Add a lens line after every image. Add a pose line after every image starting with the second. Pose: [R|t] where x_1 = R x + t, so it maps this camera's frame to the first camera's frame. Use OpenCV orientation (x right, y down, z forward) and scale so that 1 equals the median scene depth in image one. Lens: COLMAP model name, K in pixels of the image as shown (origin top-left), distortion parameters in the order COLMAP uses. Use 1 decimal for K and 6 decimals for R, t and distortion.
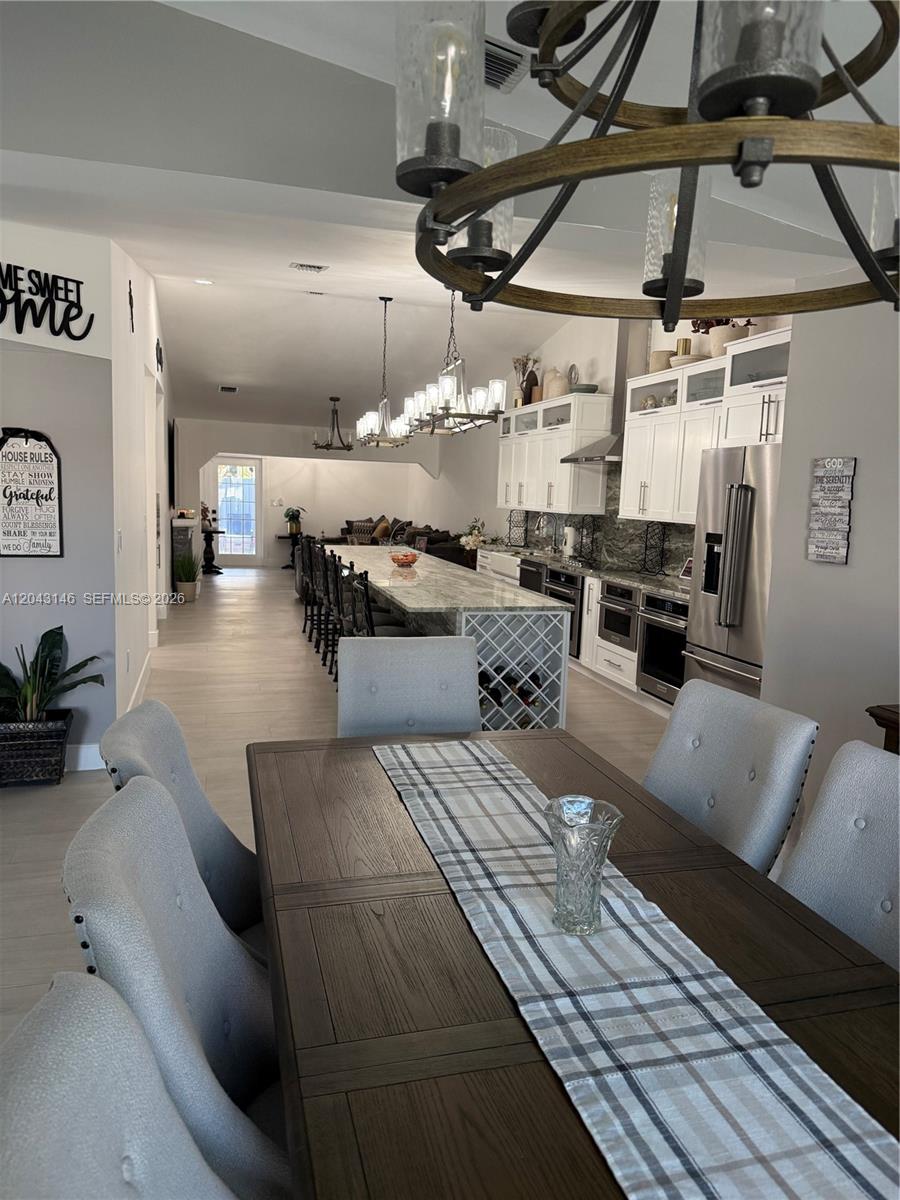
lens RADIAL K [[839.8, 0, 450.0], [0, 839.8, 600.0], [0, 0, 1]] dist [0.263125, -0.001137]
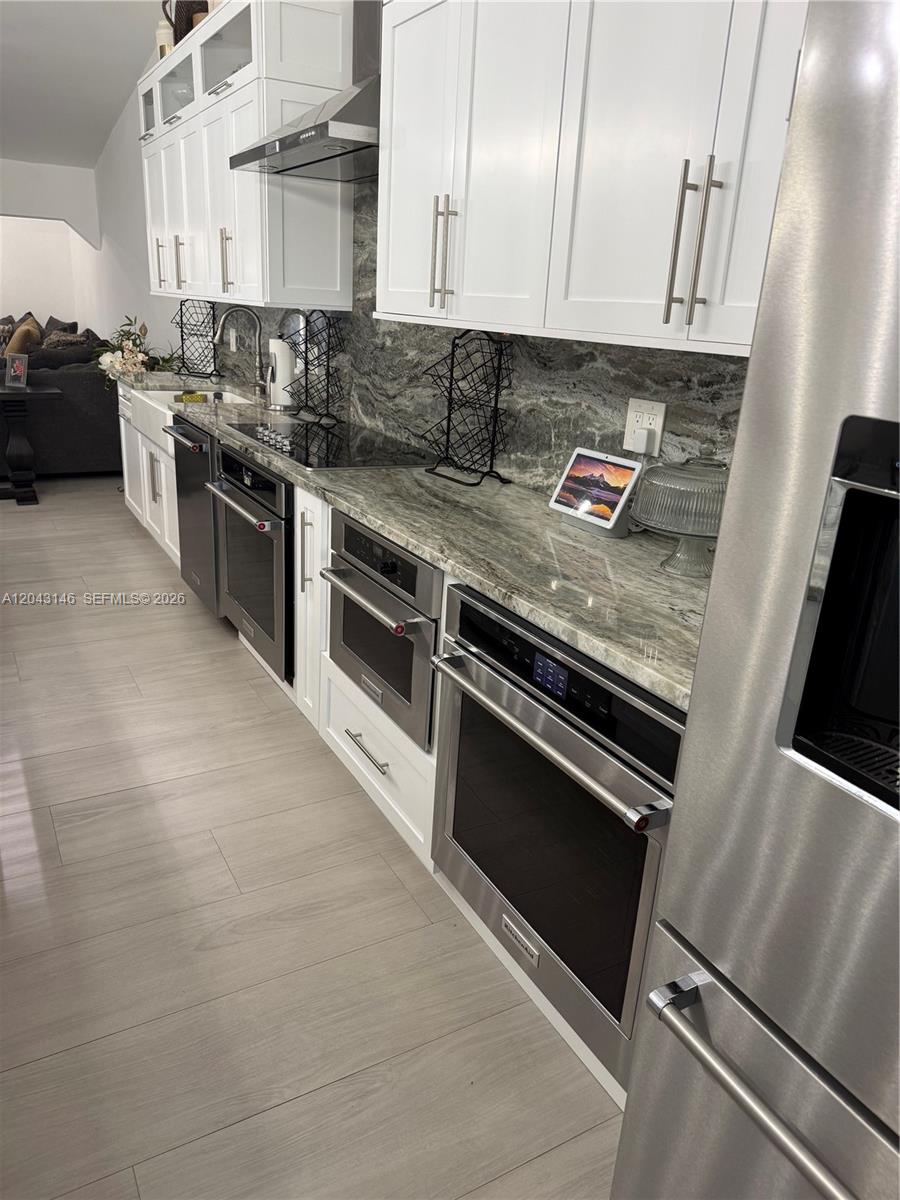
lens RADIAL K [[850.6, 0, 450.0], [0, 850.6, 600.0], [0, 0, 1]] dist [-0.002117, -0.006396]
pose [[0.970319, -0.061890, 0.233775, 0.131069], [0.009676, 0.975859, 0.218188, -0.056164], [-0.241635, -0.209450, 0.947493, 0.600770]]
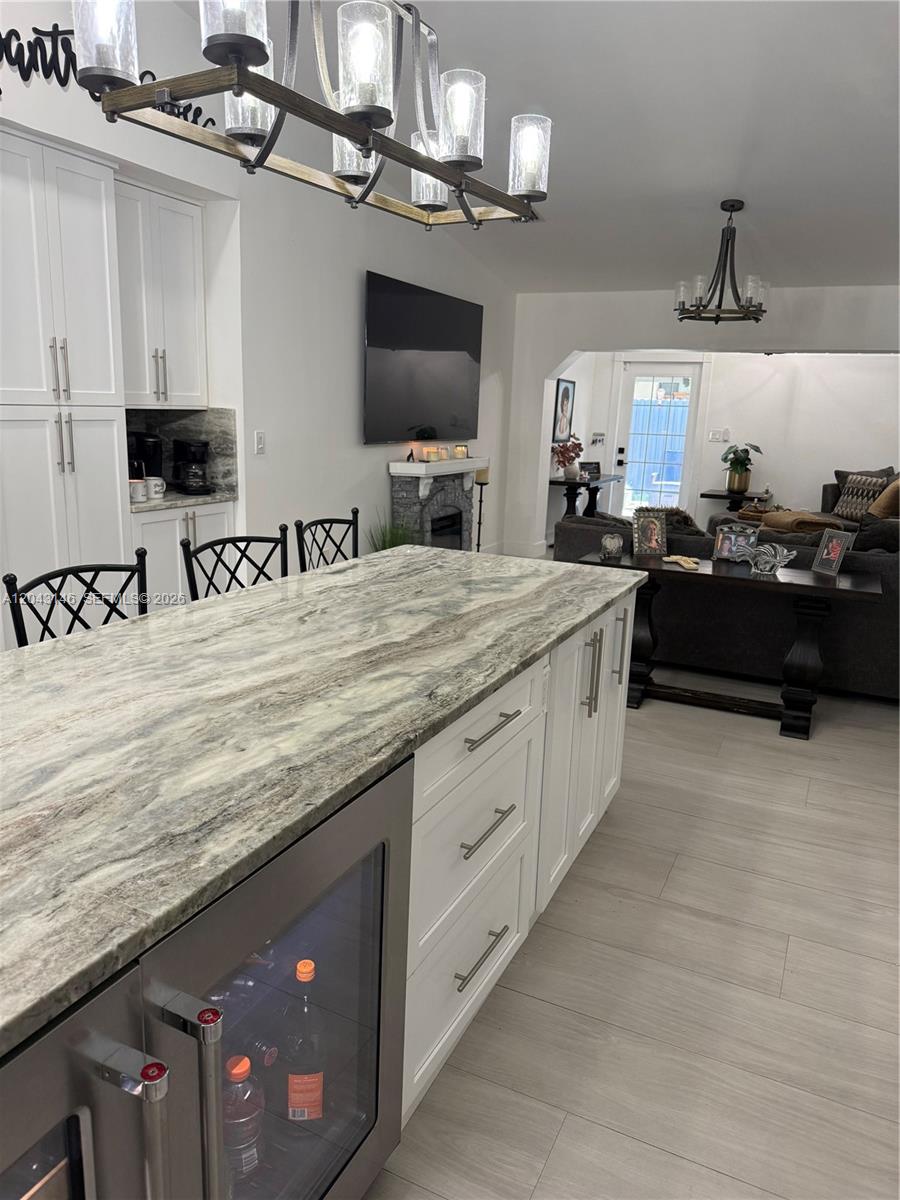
lens RADIAL K [[850.6, 0, 450.0], [0, 850.6, 600.0], [0, 0, 1]] dist [-0.002117, -0.006396]
pose [[0.749993, 0.140462, -0.646359, 0.119539], [-0.092925, 0.989876, 0.107289, -0.098335], [0.654886, -0.020403, 0.755453, 0.873654]]
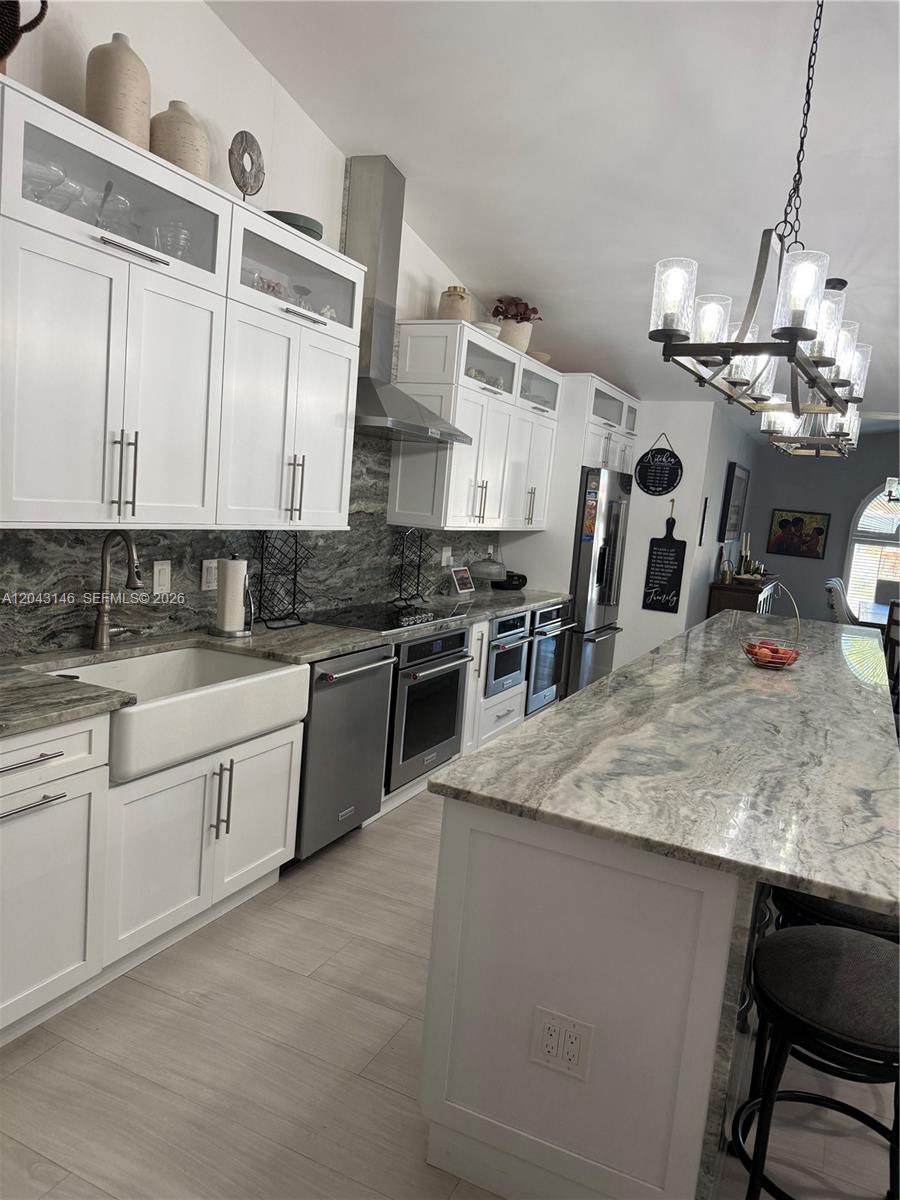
lens RADIAL K [[831.9, 0, 450.0], [0, 831.9, 600.0], [0, 0, 1]] dist [0.007191, 0.000126]
pose [[-0.746038, -0.175292, 0.642418, -0.218704], [-0.023525, 0.971066, 0.237648, -0.186285], [-0.665488, 0.162181, -0.728576, 1.393156]]
